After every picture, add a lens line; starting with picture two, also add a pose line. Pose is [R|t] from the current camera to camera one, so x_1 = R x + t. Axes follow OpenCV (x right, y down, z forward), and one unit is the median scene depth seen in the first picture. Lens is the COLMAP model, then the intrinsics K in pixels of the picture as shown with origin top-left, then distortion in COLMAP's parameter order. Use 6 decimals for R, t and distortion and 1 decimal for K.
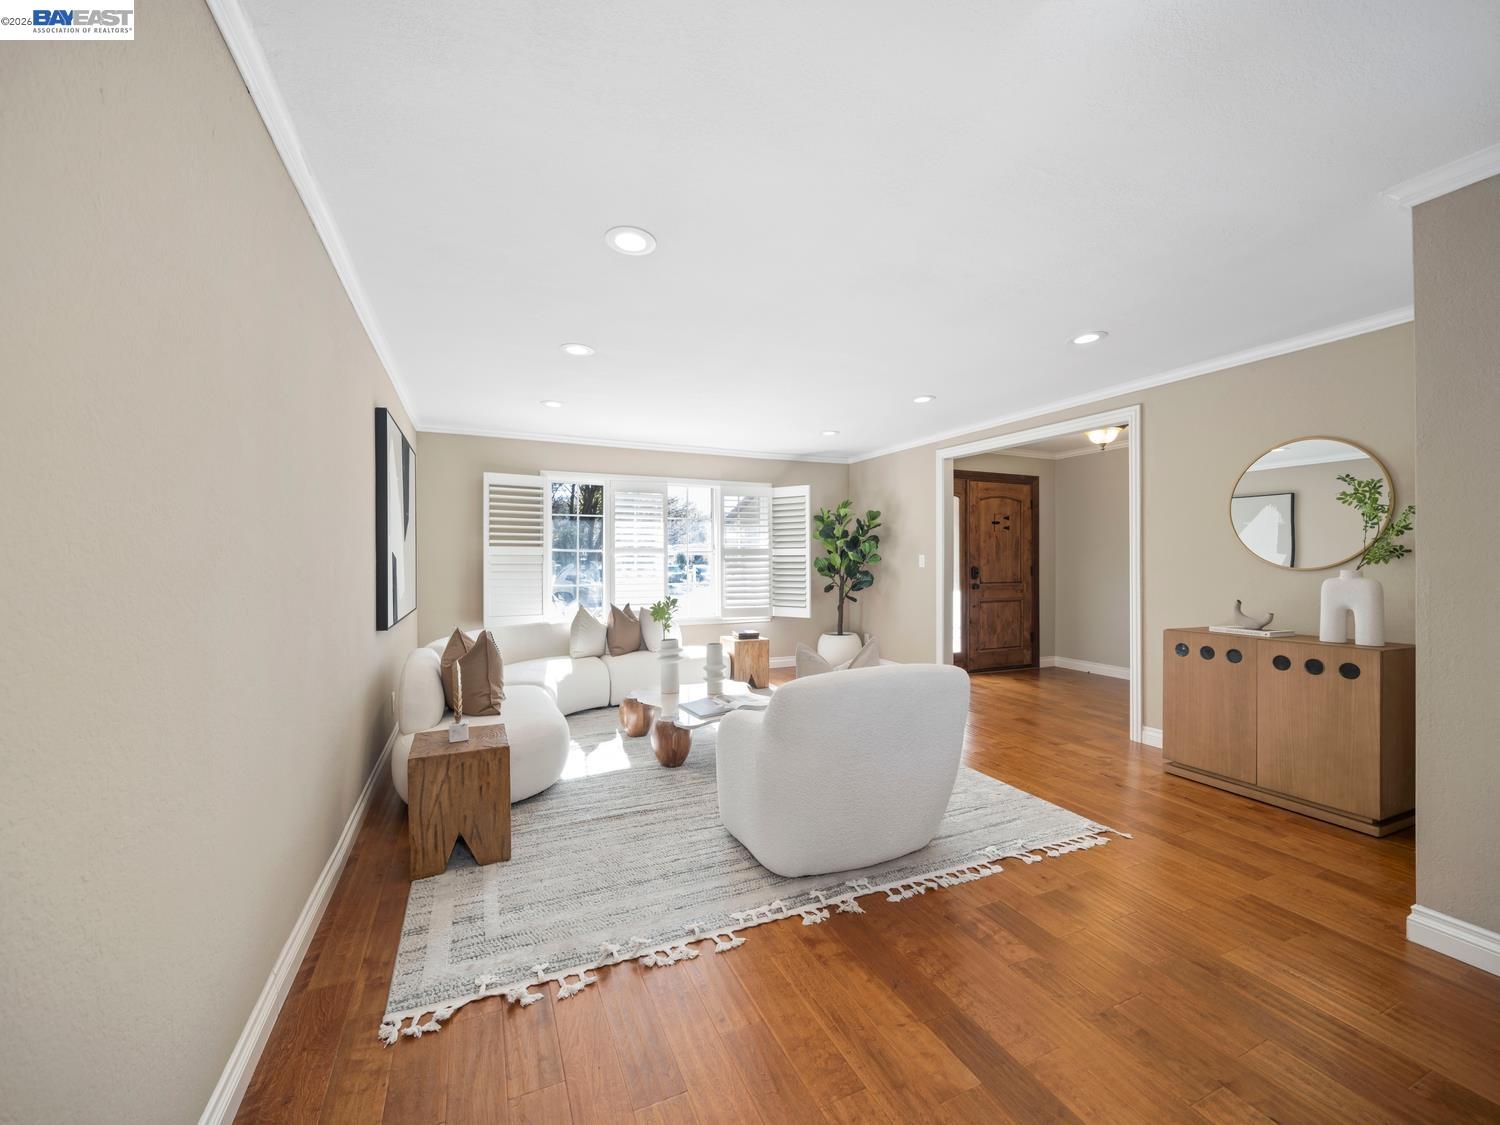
lens RADIAL K [[606.3, 0, 750.0], [0, 606.3, 562.5], [0, 0, 1]] dist [-0.002328, -0.000589]
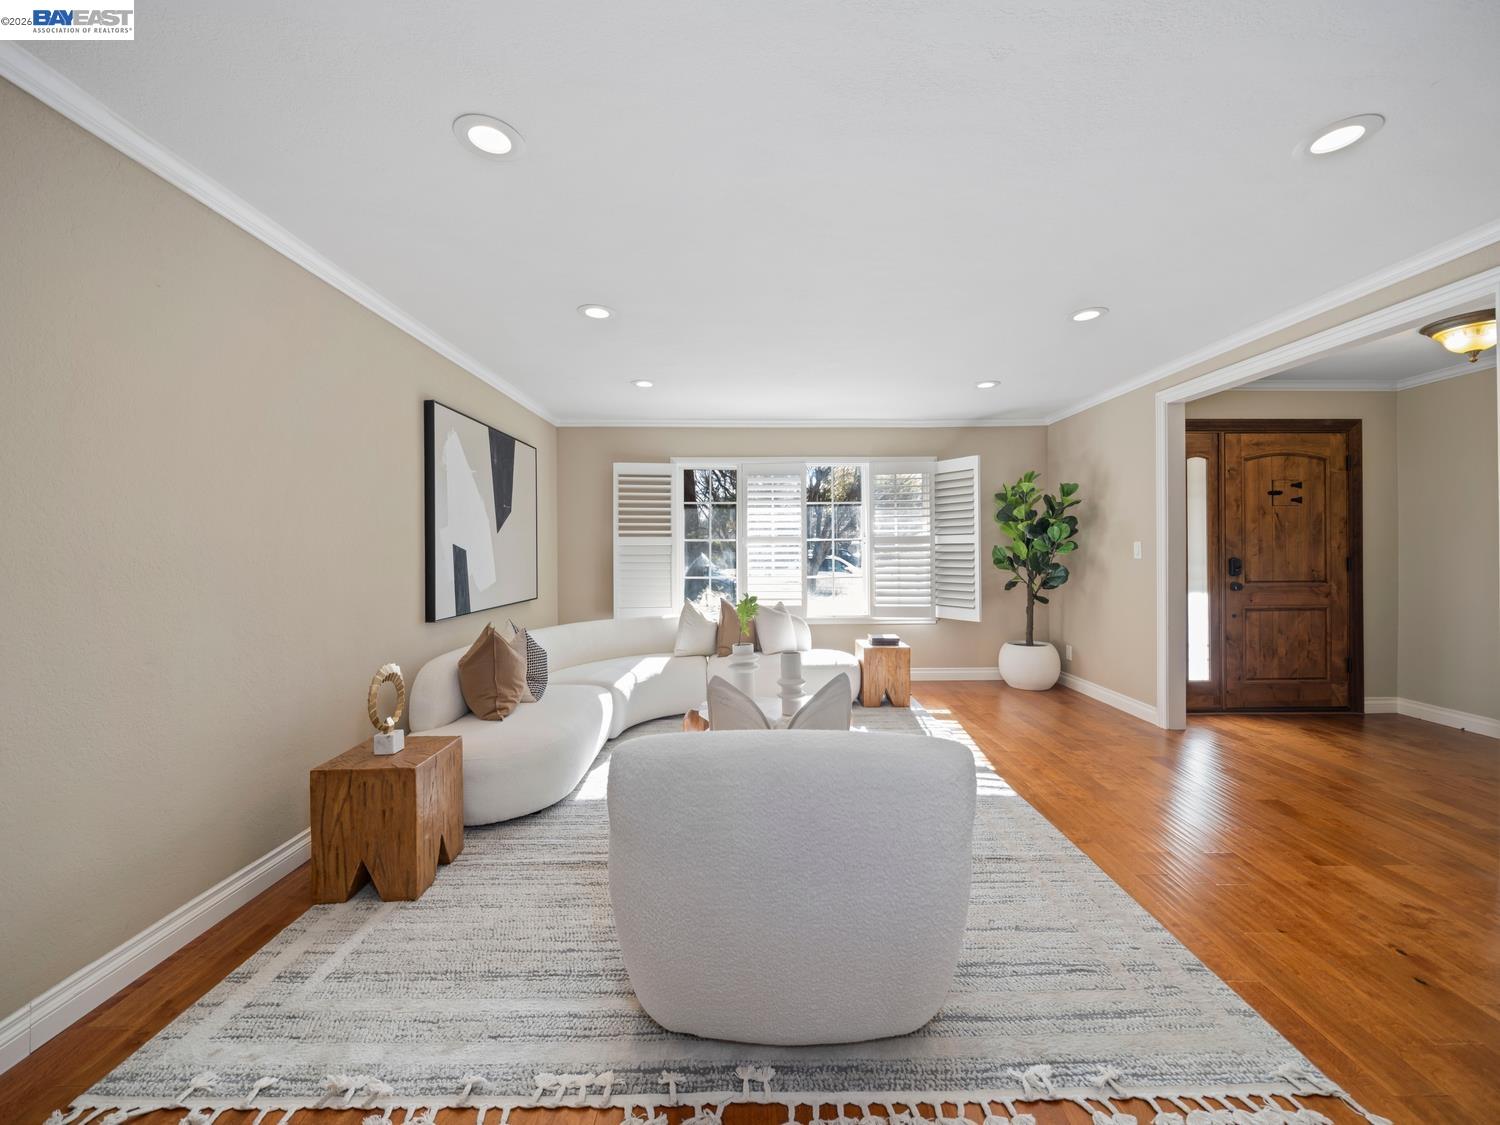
lens RADIAL K [[612.2, 0, 752.4], [0, 612.2, 551.3], [0, 0, 1]] dist [0.000309, -0.002642]
pose [[0.917424, -0.003065, -0.397899, 0.156718], [0.002880, 0.999995, -0.001063, -0.001505], [0.397901, -0.000171, 0.917428, 0.157238]]
